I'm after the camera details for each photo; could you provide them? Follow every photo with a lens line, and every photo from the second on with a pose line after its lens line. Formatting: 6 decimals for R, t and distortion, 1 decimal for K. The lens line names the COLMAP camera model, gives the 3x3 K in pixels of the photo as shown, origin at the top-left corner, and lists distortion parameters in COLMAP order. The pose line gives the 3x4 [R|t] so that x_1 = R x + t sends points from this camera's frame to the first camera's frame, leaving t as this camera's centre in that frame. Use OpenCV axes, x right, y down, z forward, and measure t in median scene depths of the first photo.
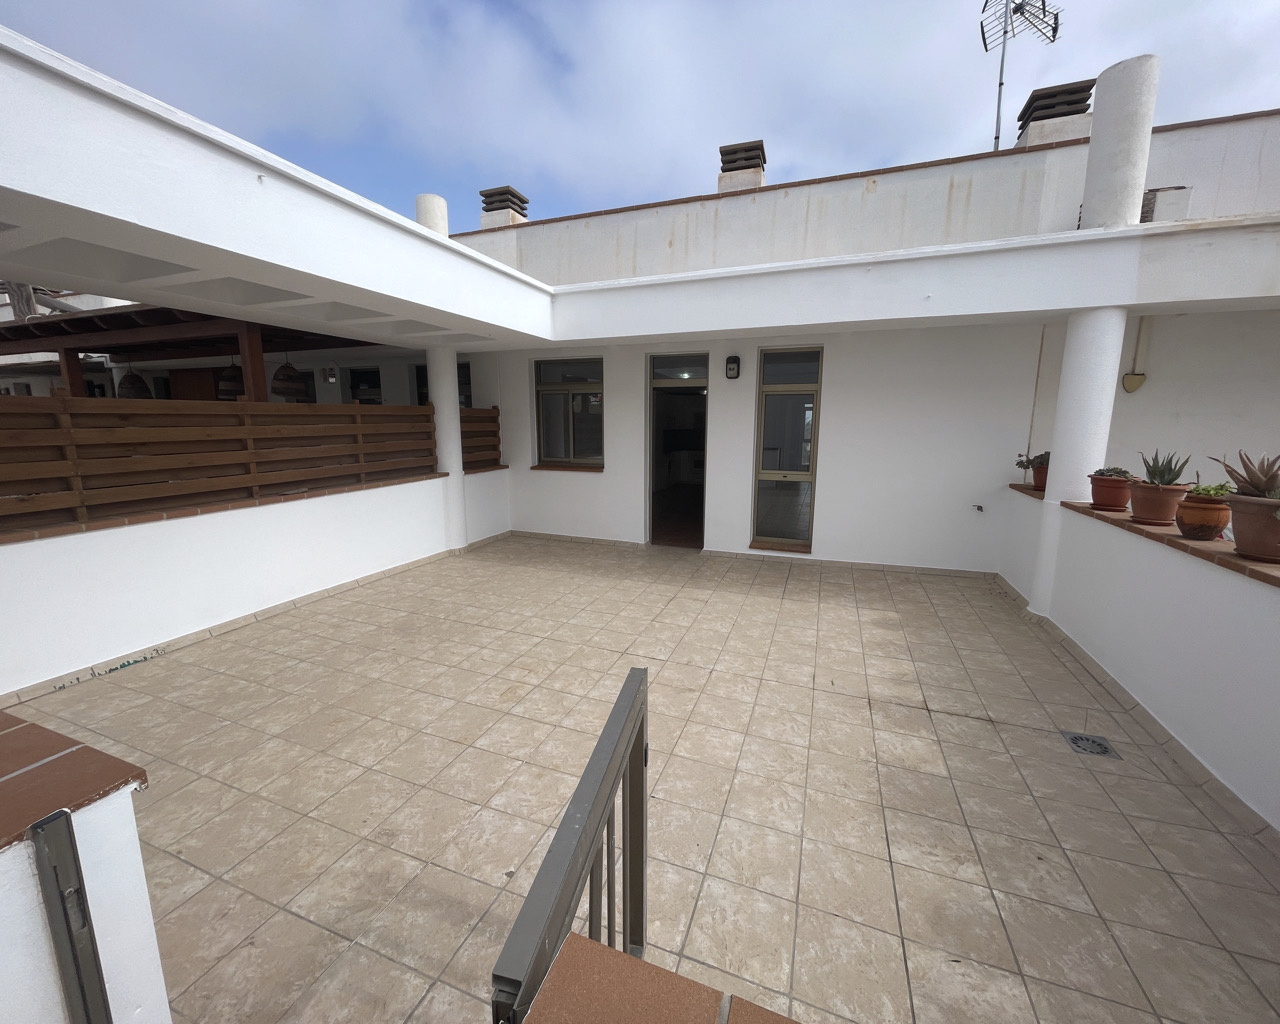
lens RADIAL K [[519.2, 0, 634.2], [0, 519.2, 505.4], [0, 0, 1]] dist [-0.001918, 0.000004]
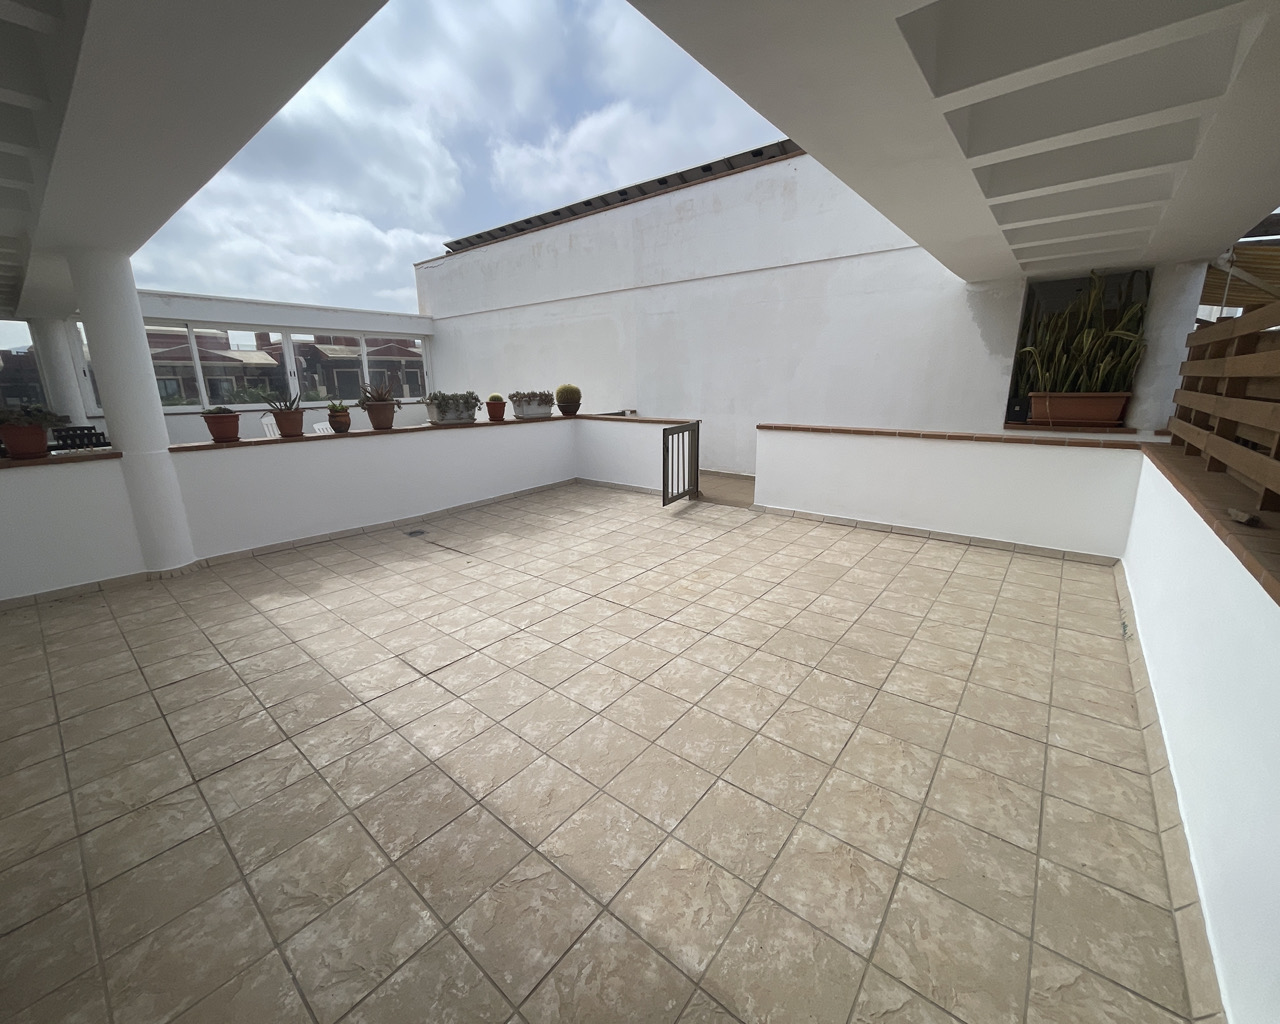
lens RADIAL K [[519.2, 0, 634.2], [0, 519.2, 505.4], [0, 0, 1]] dist [-0.001918, 0.000004]
pose [[-0.945325, -0.068040, 0.318953, -0.377352], [0.062644, 0.921901, 0.382328, -0.241668], [-0.320056, 0.381405, -0.867234, 1.667577]]
